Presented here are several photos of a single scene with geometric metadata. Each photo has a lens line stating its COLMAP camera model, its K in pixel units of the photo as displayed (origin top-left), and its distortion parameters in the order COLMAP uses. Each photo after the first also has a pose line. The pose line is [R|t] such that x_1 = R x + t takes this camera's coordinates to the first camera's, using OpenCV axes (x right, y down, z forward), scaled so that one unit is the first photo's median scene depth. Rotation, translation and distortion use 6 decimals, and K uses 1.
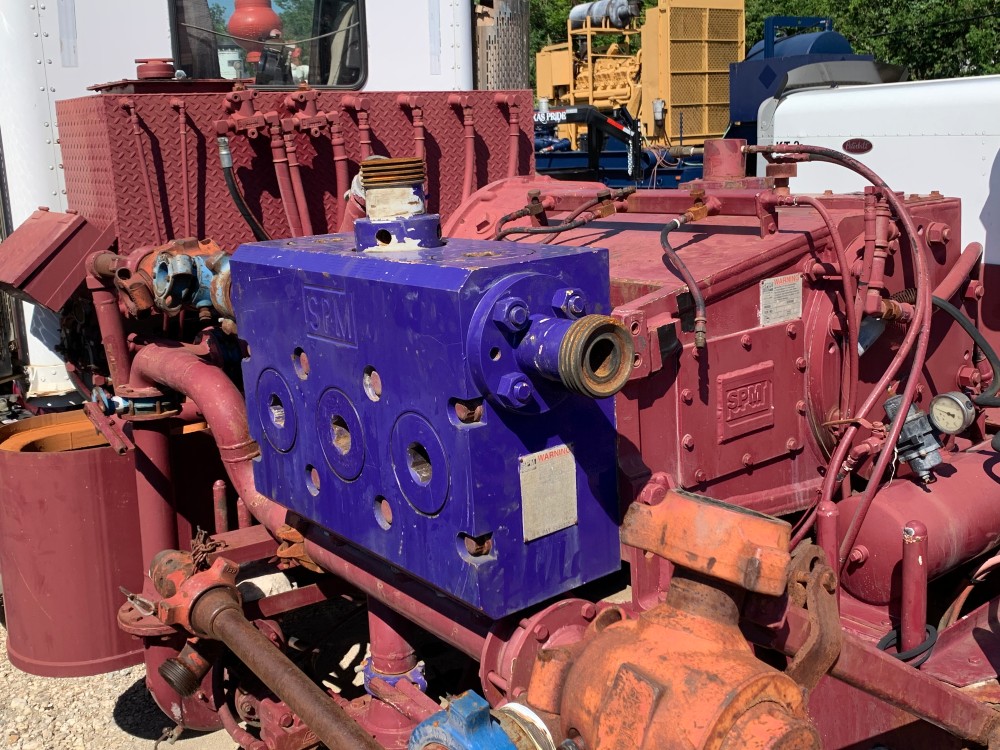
lens RADIAL K [[1046.2, 0, 500.0], [0, 1046.2, 375.0], [0, 0, 1]] dist [0.105565, -0.172347]
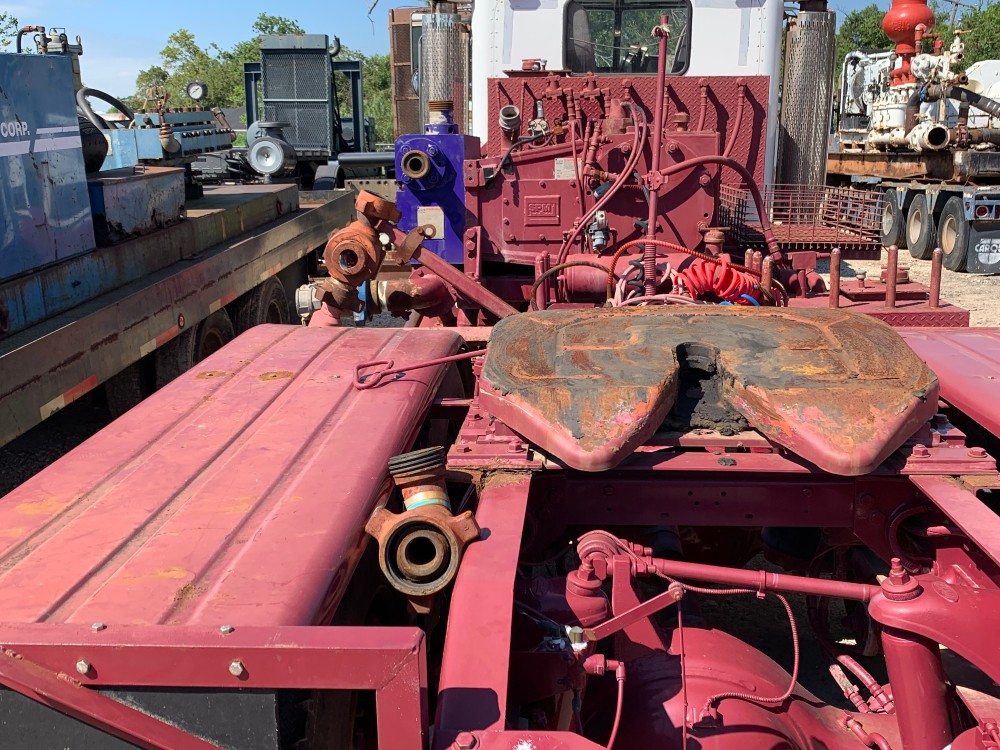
lens RADIAL K [[1046.2, 0, 500.0], [0, 1046.2, 375.0], [0, 0, 1]] dist [0.105565, -0.172347]
pose [[0.752296, 0.186635, -0.631837, 1.695047], [-0.180924, 0.980689, 0.074265, 0.226212], [0.633496, 0.058445, 0.771536, -0.824640]]
